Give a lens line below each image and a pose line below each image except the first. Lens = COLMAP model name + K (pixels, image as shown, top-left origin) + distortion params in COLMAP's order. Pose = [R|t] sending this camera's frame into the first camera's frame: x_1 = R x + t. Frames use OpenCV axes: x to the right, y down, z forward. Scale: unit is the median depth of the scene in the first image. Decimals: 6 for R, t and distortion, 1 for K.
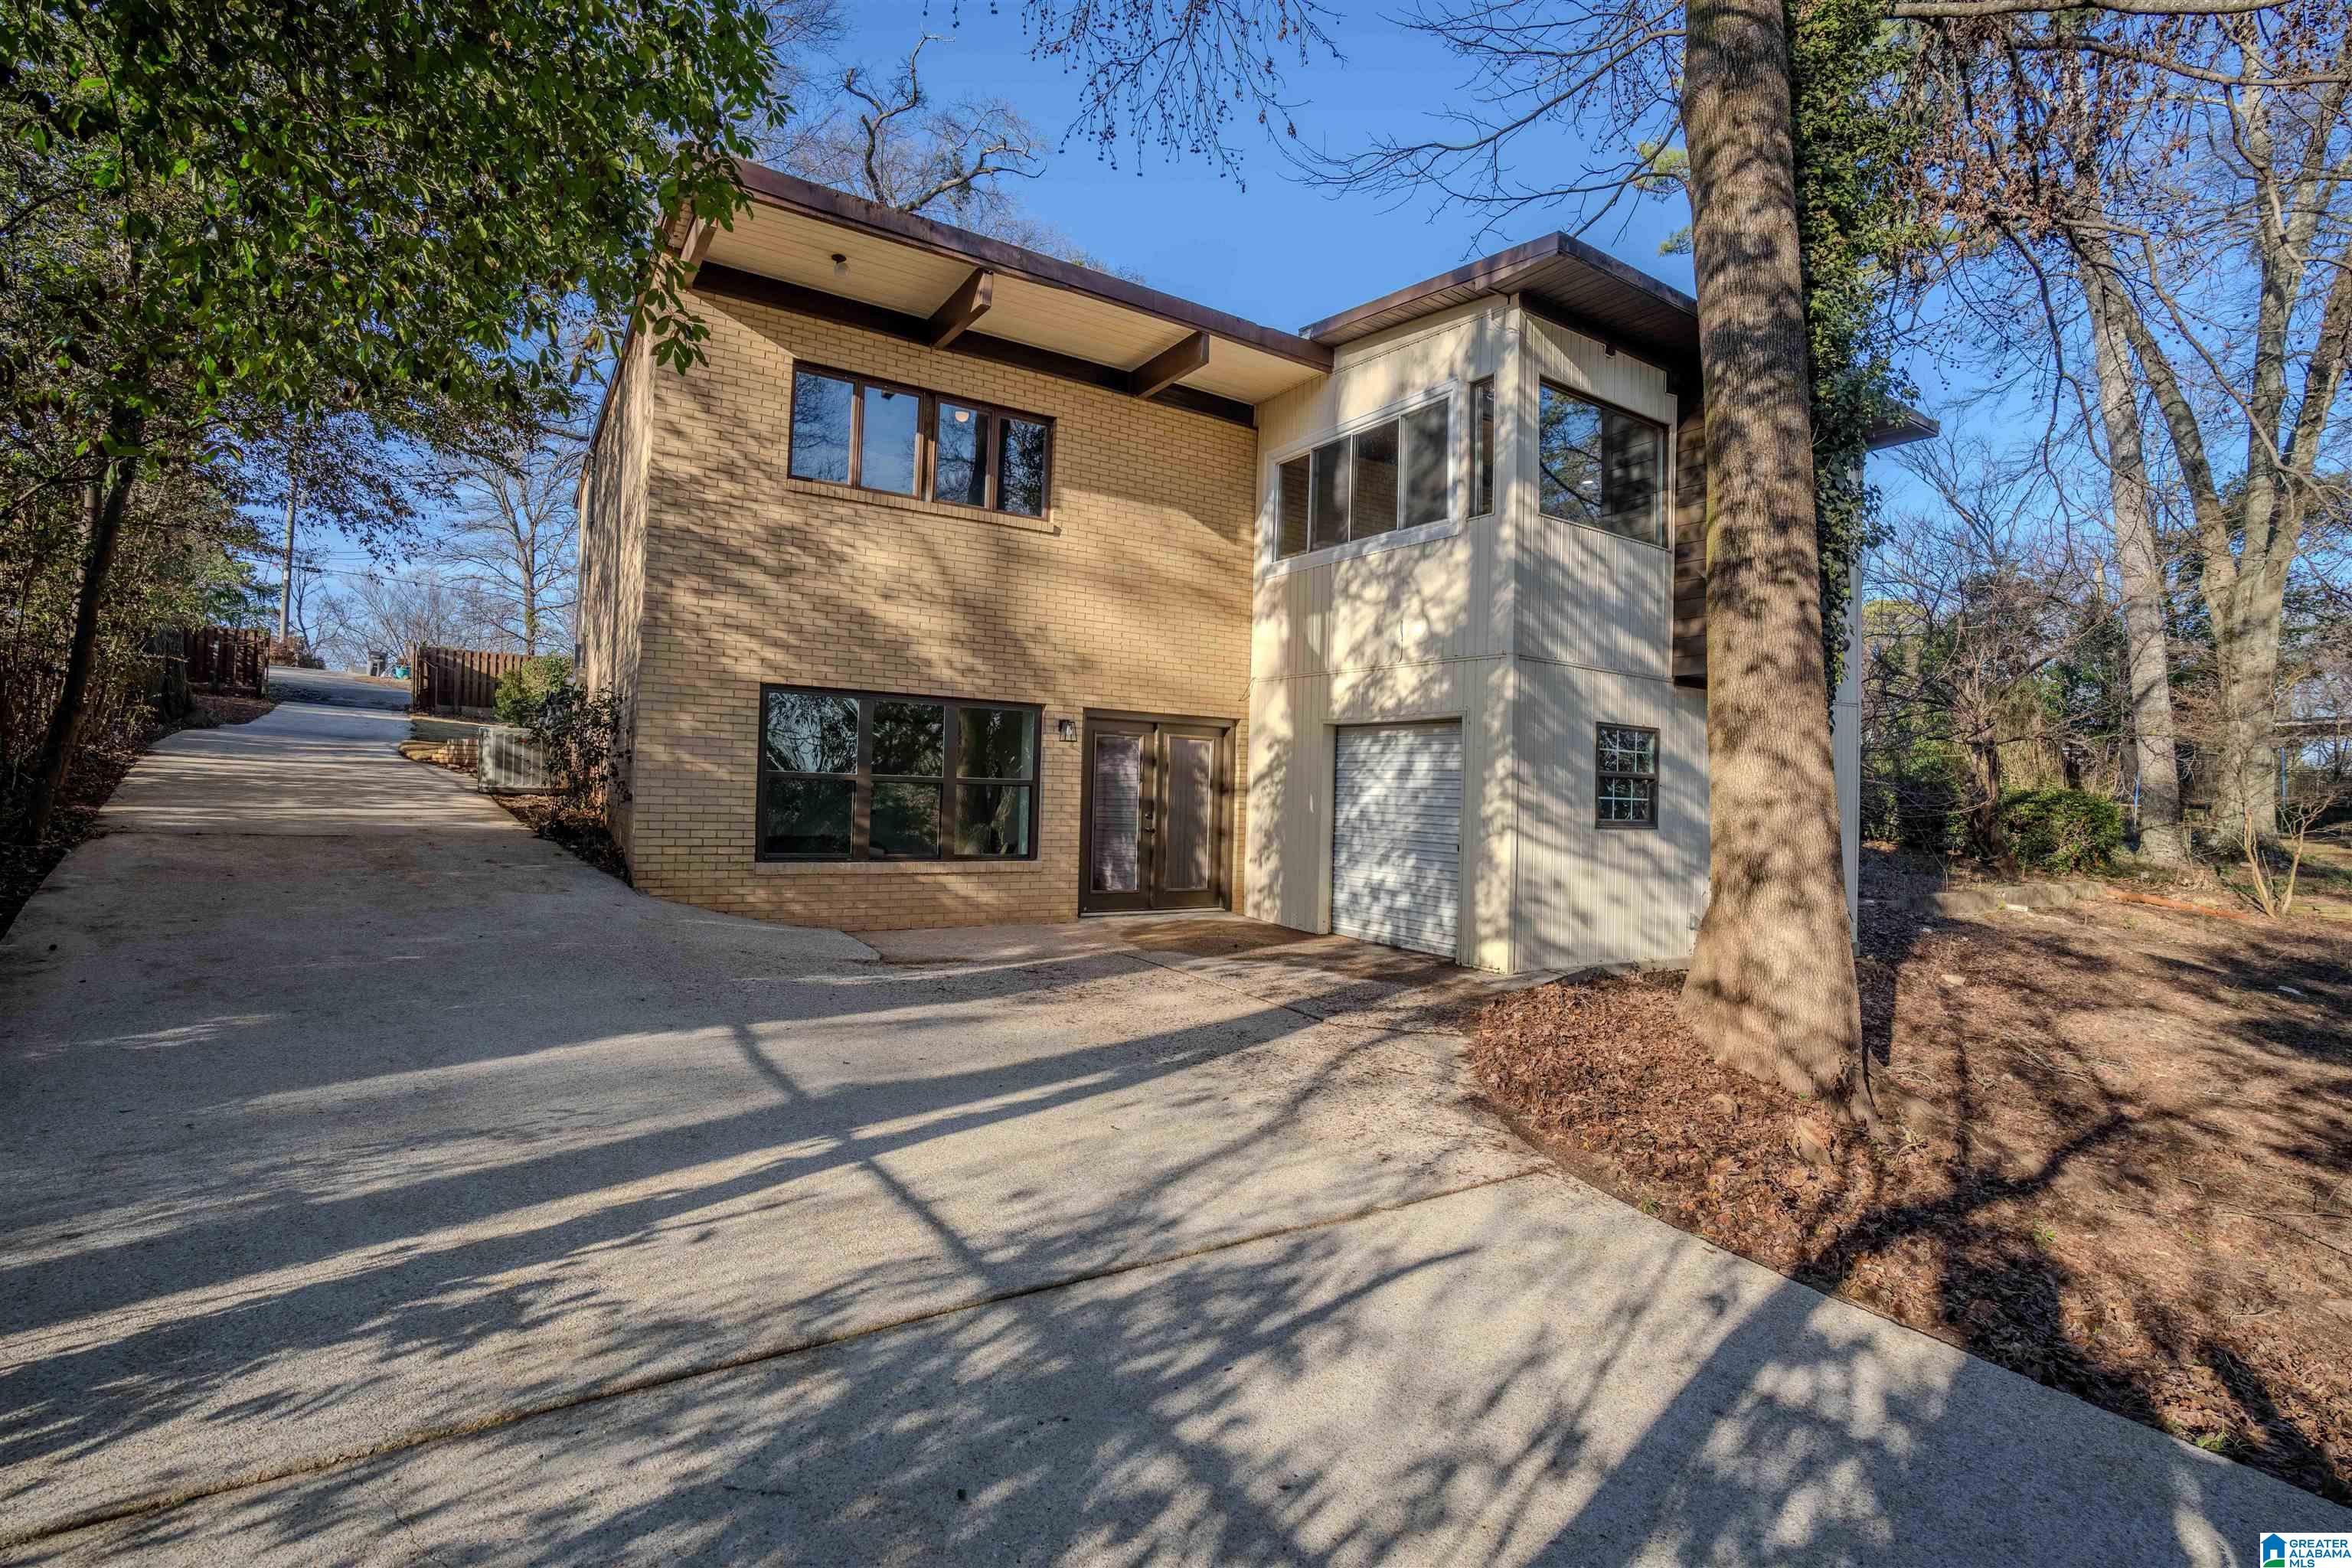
lens RADIAL K [[1078.1, 0, 1162.2], [0, 1078.1, 787.7], [0, 0, 1]] dist [-0.062820, 0.024054]
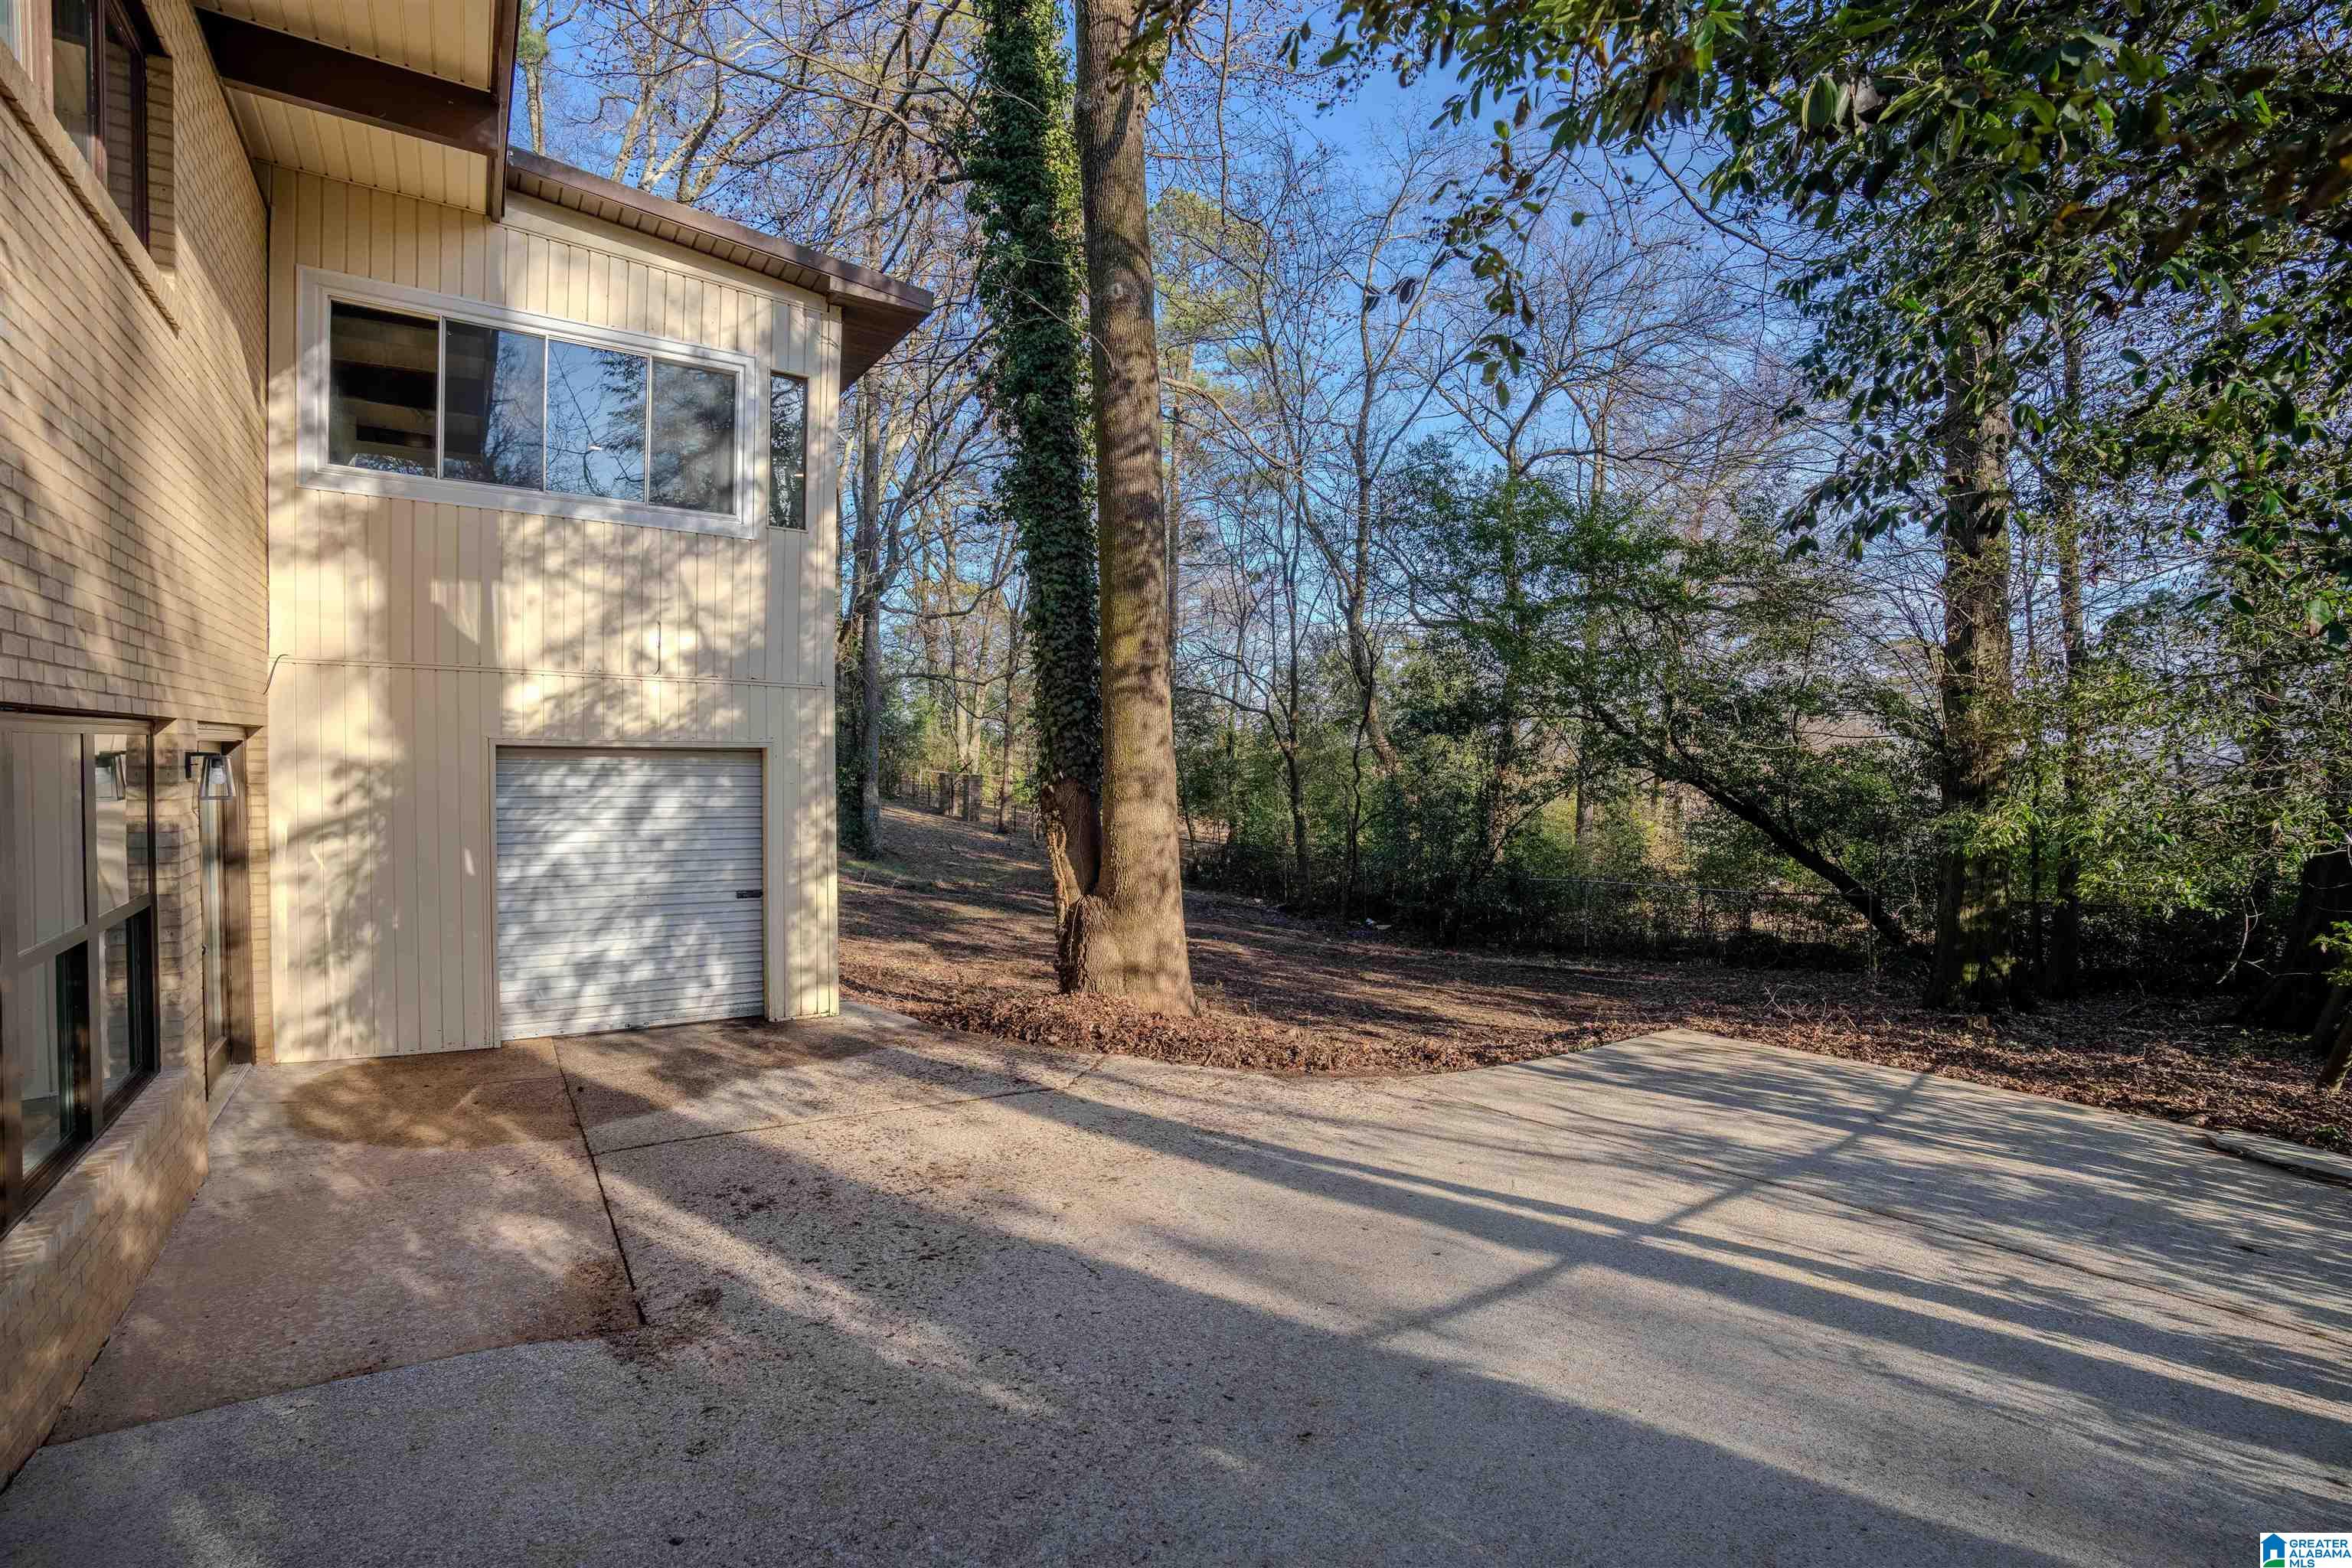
lens RADIAL K [[1083.0, 0, 1176.0], [0, 1083.0, 784.0], [0, 0, 1]] dist [-0.118655, 0.099406]
pose [[-0.018034, -0.050430, 0.998565, -0.564155], [-0.014245, 0.998639, 0.050176, -0.081081], [-0.999736, -0.013319, -0.018728, 0.616898]]
